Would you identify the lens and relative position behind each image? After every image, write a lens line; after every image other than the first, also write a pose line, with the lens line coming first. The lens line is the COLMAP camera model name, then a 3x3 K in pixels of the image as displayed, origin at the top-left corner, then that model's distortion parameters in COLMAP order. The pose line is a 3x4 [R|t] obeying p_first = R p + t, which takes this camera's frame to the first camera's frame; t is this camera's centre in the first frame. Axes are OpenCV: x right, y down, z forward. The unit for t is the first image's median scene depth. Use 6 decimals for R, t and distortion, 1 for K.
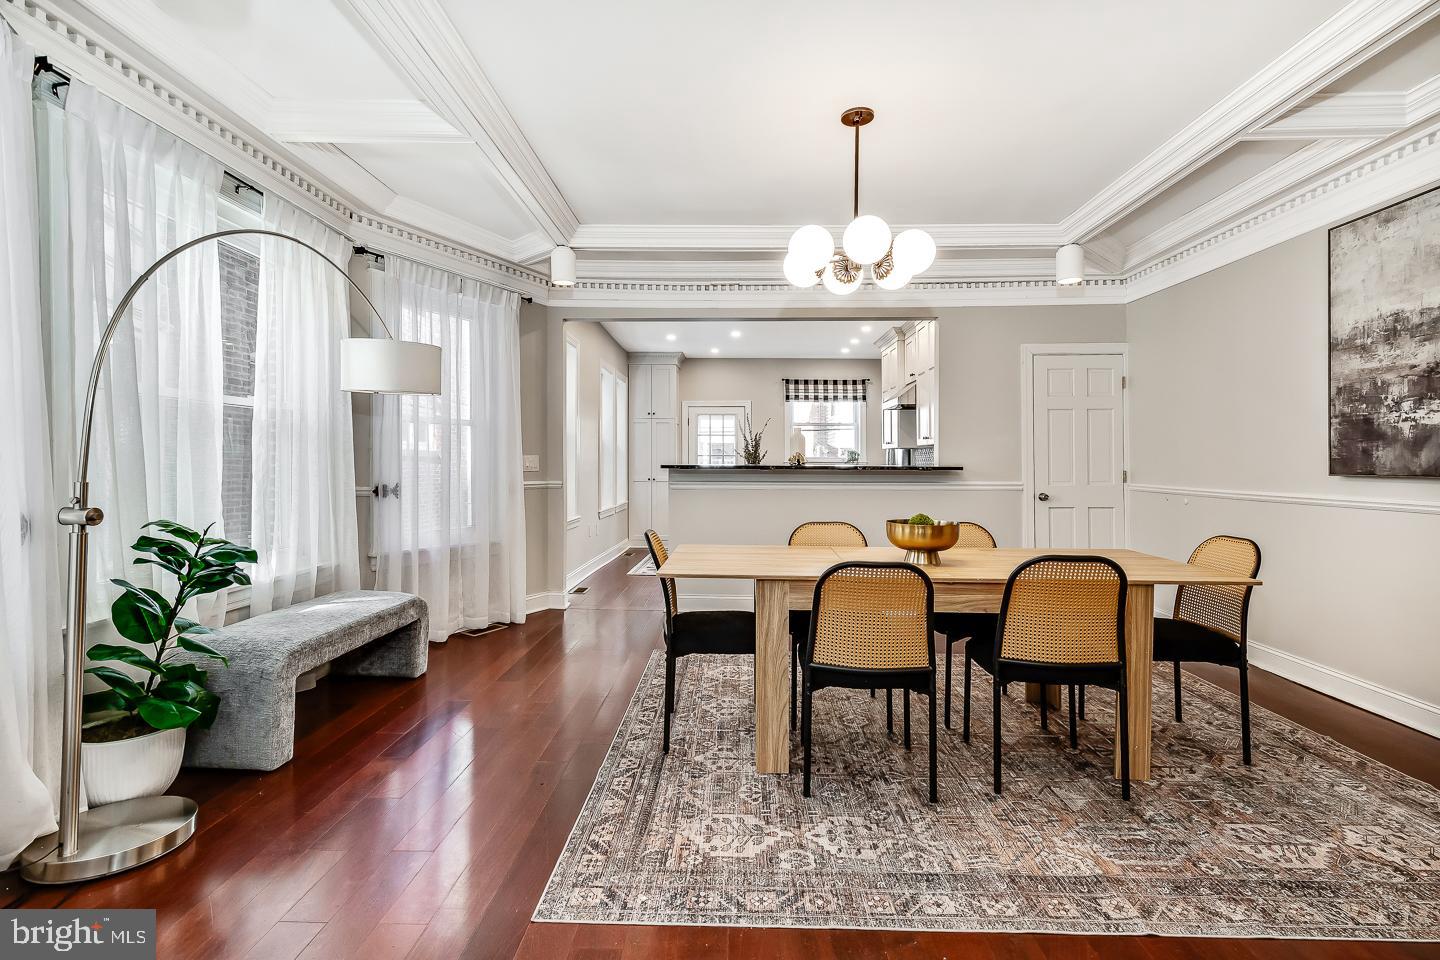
lens RADIAL K [[714.9, 0, 770.8], [0, 714.9, 461.8], [0, 0, 1]] dist [0.001854, -0.000006]
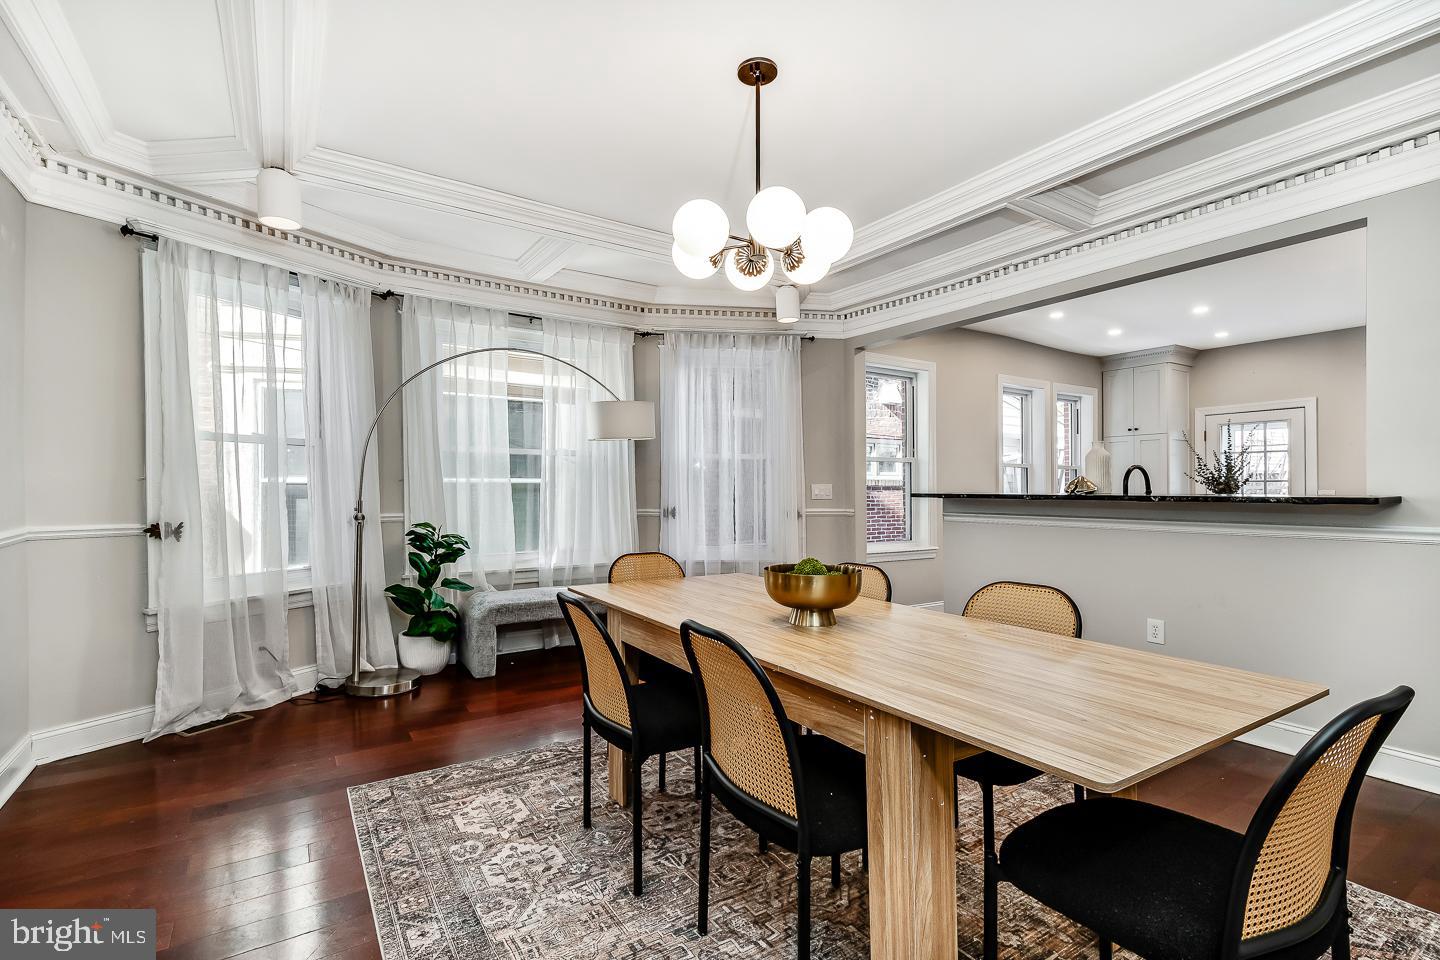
lens RADIAL K [[717.8, 0, 720.5], [0, 717.8, 496.4], [0, 0, 1]] dist [0.002136, 0.000120]
pose [[0.496018, 0.001954, -0.868310, 0.590128], [0.001054, 0.999995, 0.002853, 0.006027], [0.868312, -0.002330, 0.496014, 0.395660]]
